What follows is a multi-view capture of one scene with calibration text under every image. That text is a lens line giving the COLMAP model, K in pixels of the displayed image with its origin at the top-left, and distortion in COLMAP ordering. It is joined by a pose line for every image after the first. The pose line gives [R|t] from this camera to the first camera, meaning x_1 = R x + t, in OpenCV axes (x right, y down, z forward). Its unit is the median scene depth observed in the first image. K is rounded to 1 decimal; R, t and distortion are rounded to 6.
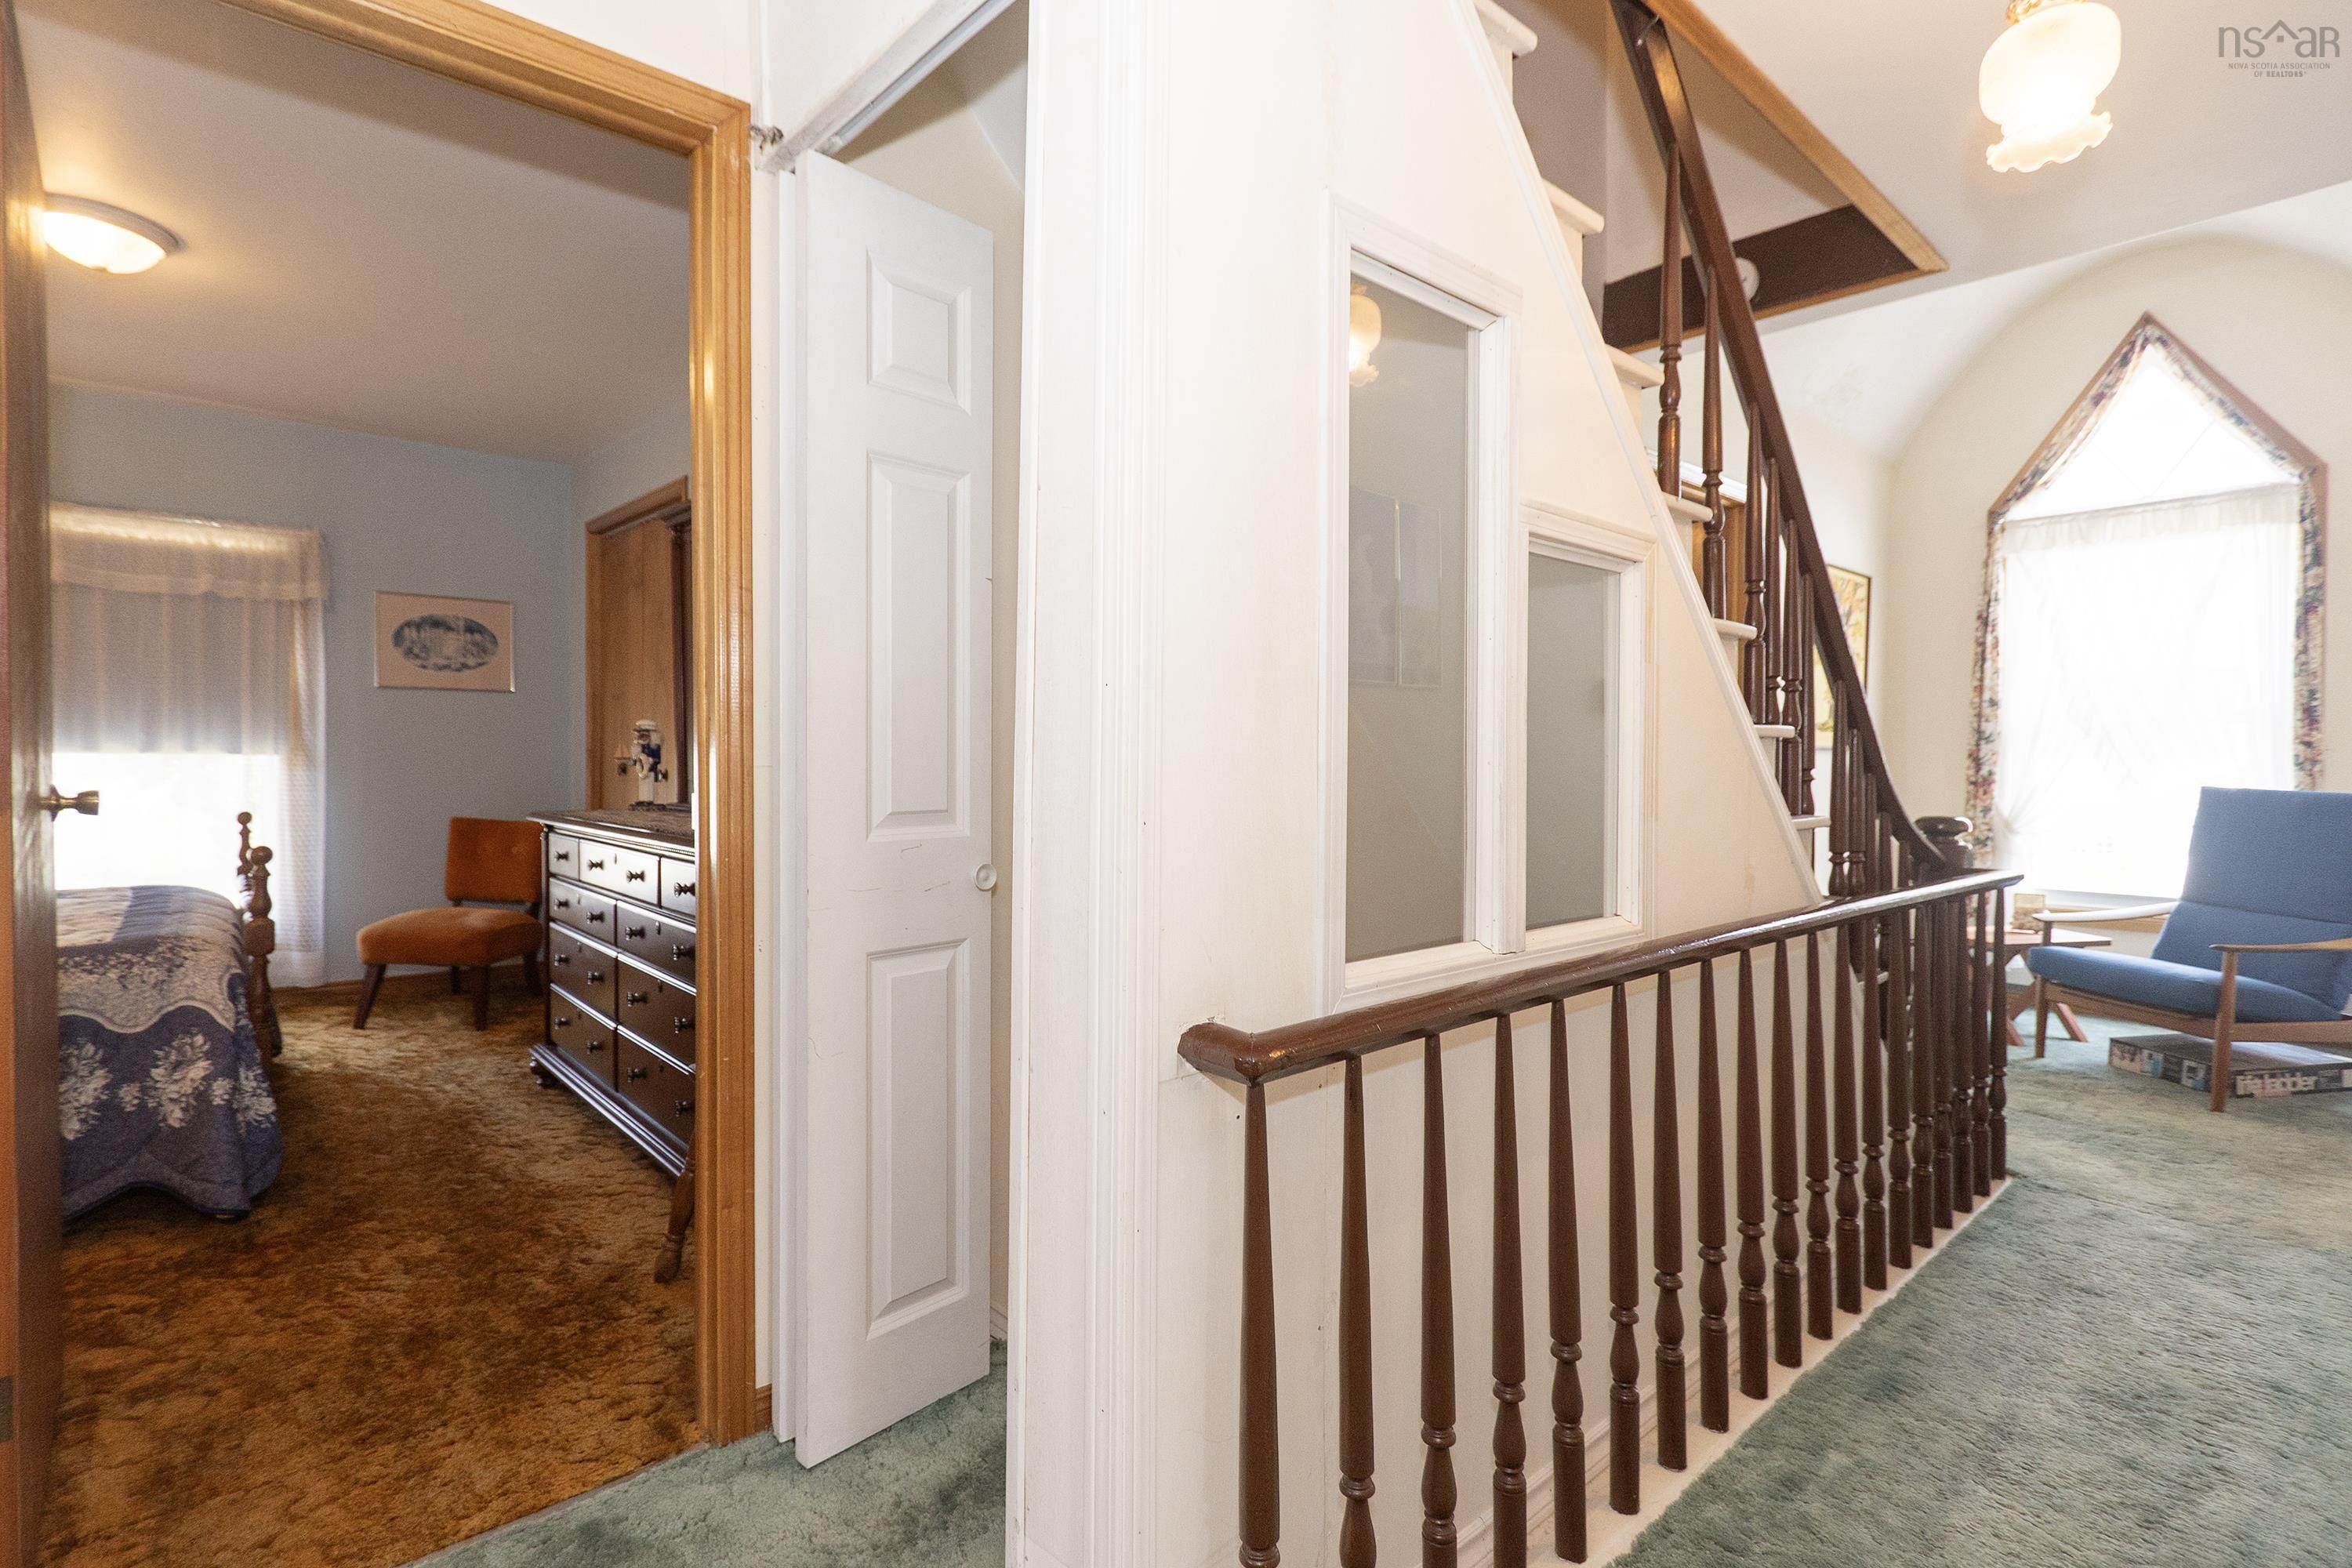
lens RADIAL K [[1107.5, 0, 1168.1], [0, 1107.5, 763.6], [0, 0, 1]] dist [0.000819, -0.000242]
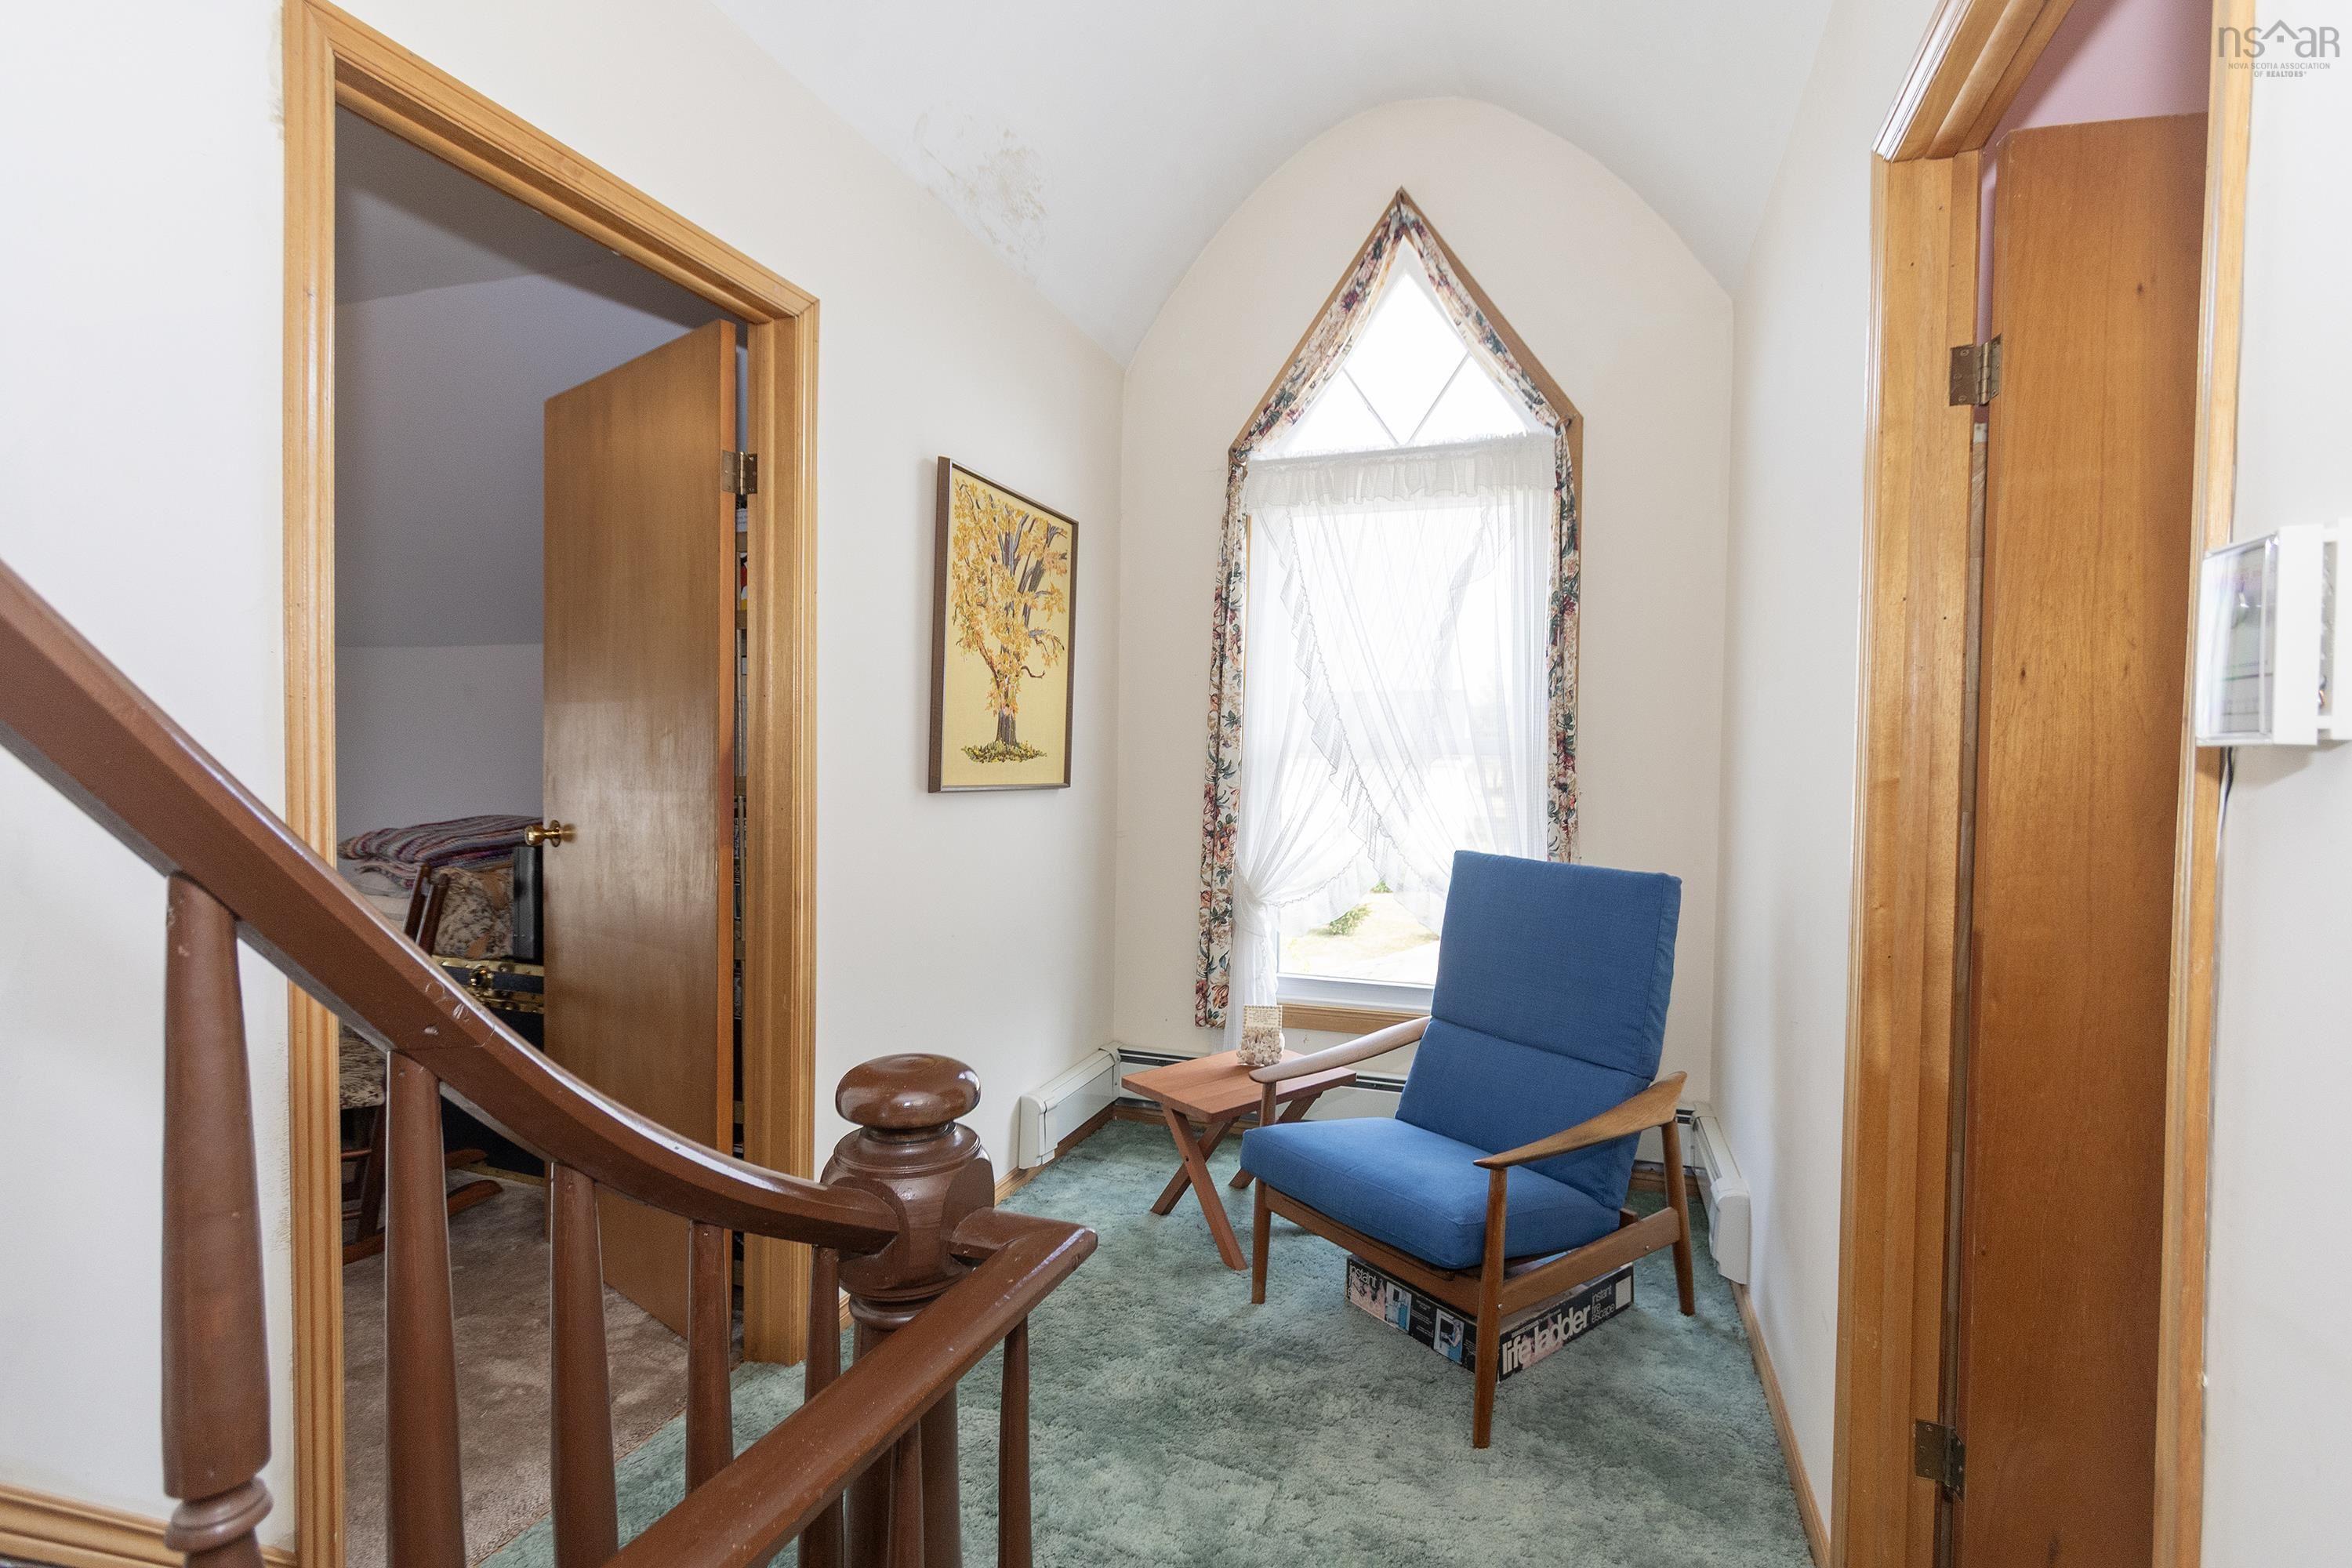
lens RADIAL K [[1090.7, 0, 1186.7], [0, 1090.7, 756.7], [0, 0, 1]] dist [0.001024, -0.000269]
pose [[0.867141, 0.005193, 0.498035, 0.411446], [-0.005247, 0.999985, -0.001292, -0.033350], [-0.498034, -0.001493, 0.867156, 0.454527]]
